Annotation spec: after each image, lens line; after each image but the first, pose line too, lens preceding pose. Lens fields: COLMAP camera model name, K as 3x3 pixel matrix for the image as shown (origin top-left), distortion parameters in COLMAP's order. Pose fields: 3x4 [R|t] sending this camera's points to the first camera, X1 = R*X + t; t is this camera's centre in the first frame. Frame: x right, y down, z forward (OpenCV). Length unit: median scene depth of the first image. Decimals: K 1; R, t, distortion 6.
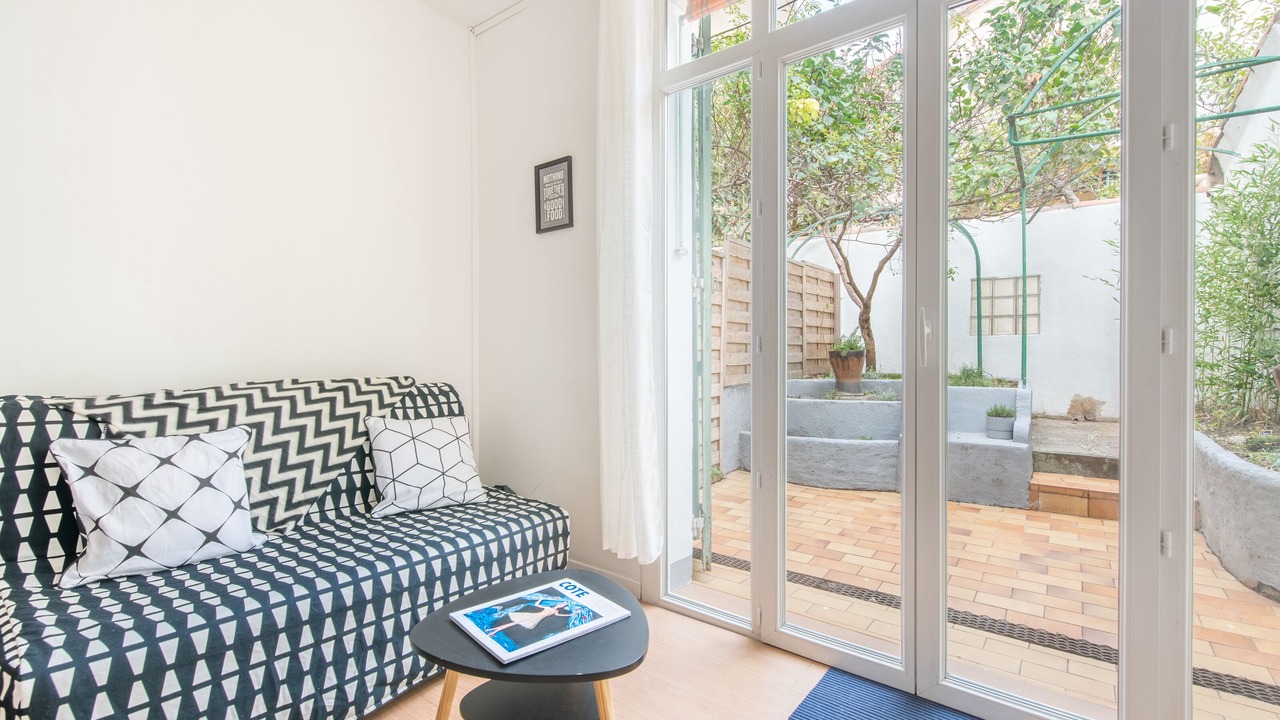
lens RADIAL K [[562.0, 0, 634.4], [0, 562.0, 358.3], [0, 0, 1]] dist [0.000690, -0.000084]
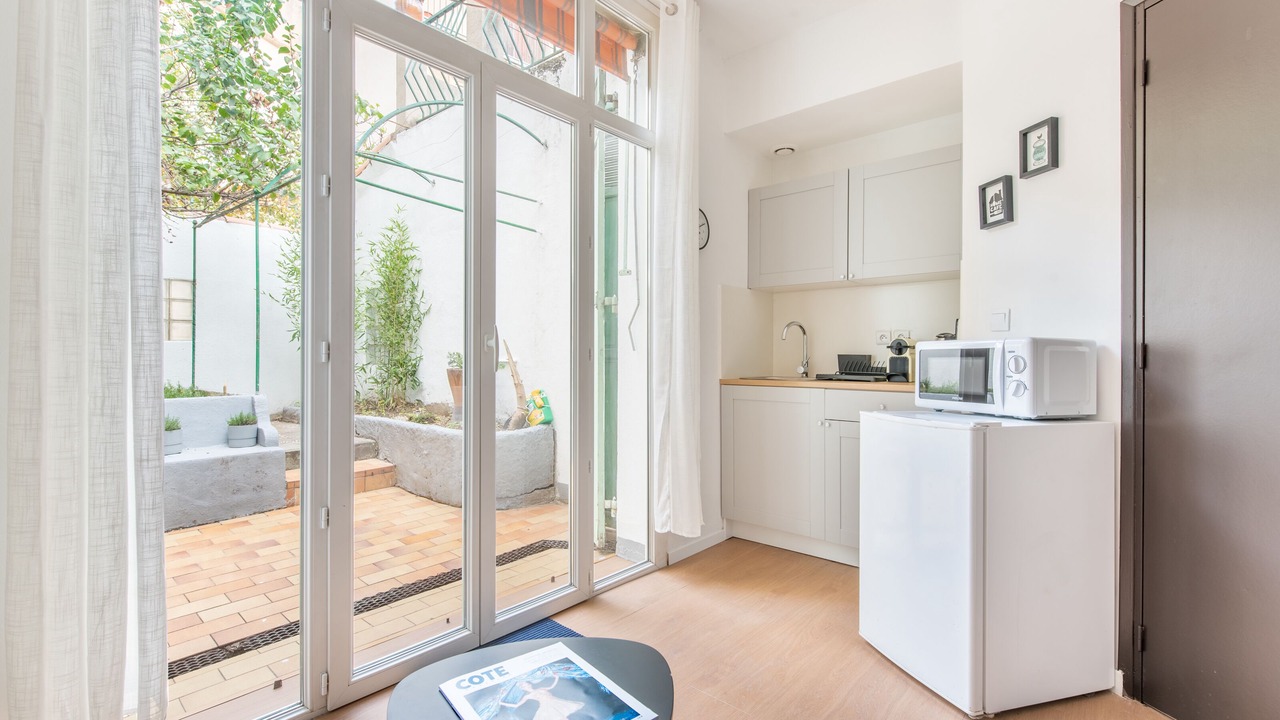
lens RADIAL K [[550.6, 0, 640.0], [0, 550.6, 360.0], [0, 0, 1]] dist [-0.000573, -0.000227]
pose [[0.050687, 0.000290, 0.998715, -0.318966], [0.008350, 0.999965, -0.000714, -0.003573], [-0.998680, 0.008375, 0.050683, 0.288801]]
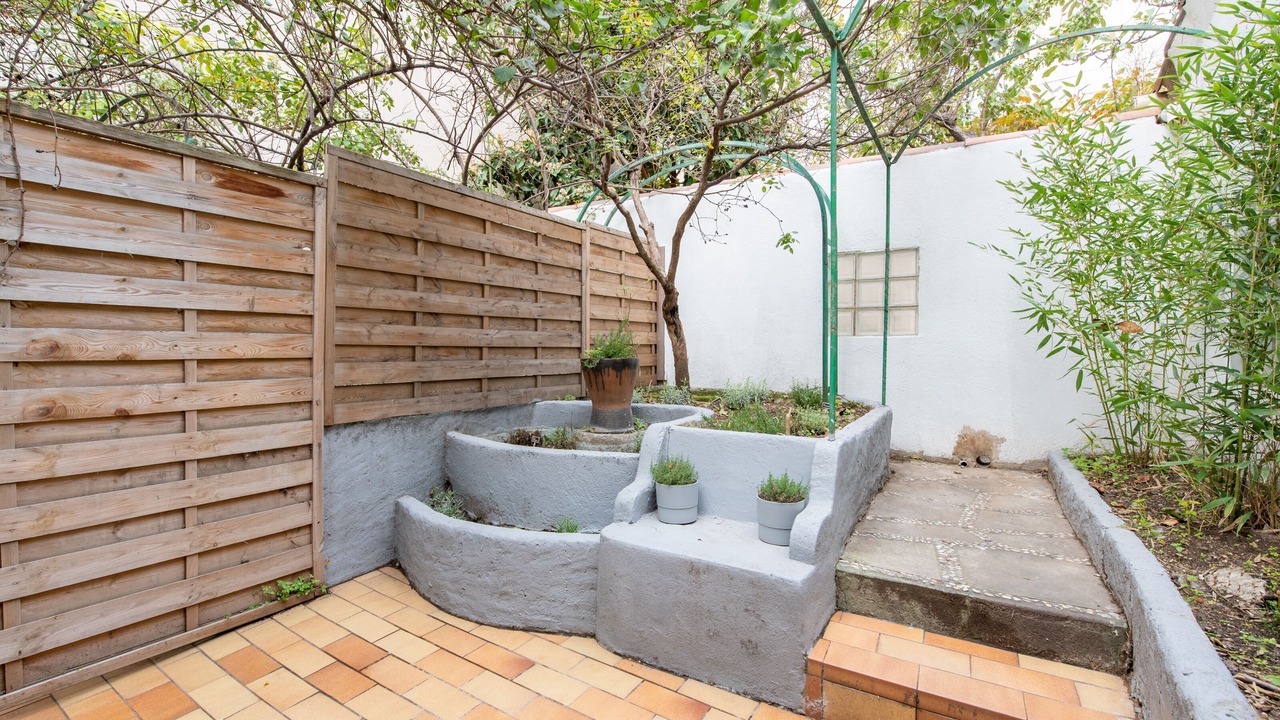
lens RADIAL K [[556.8, 0, 640.0], [0, 556.8, 360.0], [0, 0, 1]] dist [0.000242, 0.000073]
pose [[0.997515, 0.007583, 0.070038, 0.556111], [-0.008386, 0.999902, 0.011186, -0.028961], [-0.069947, -0.011746, 0.997482, 0.578968]]
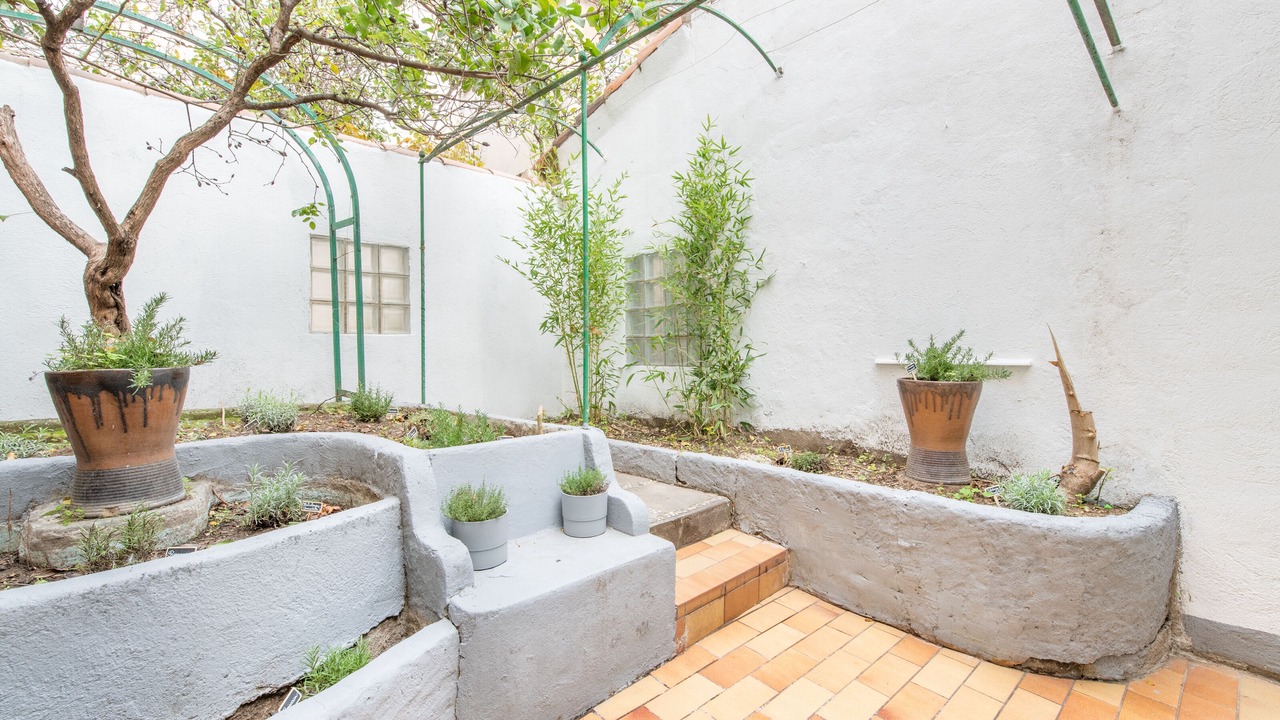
lens RADIAL K [[550.6, 0, 640.0], [0, 550.6, 360.0], [0, 0, 1]] dist [-0.000573, -0.000227]
pose [[0.184411, -0.019698, 0.982652, 0.183222], [0.016418, 0.999721, 0.016959, -0.028762], [-0.982712, 0.013005, 0.184683, 0.974735]]
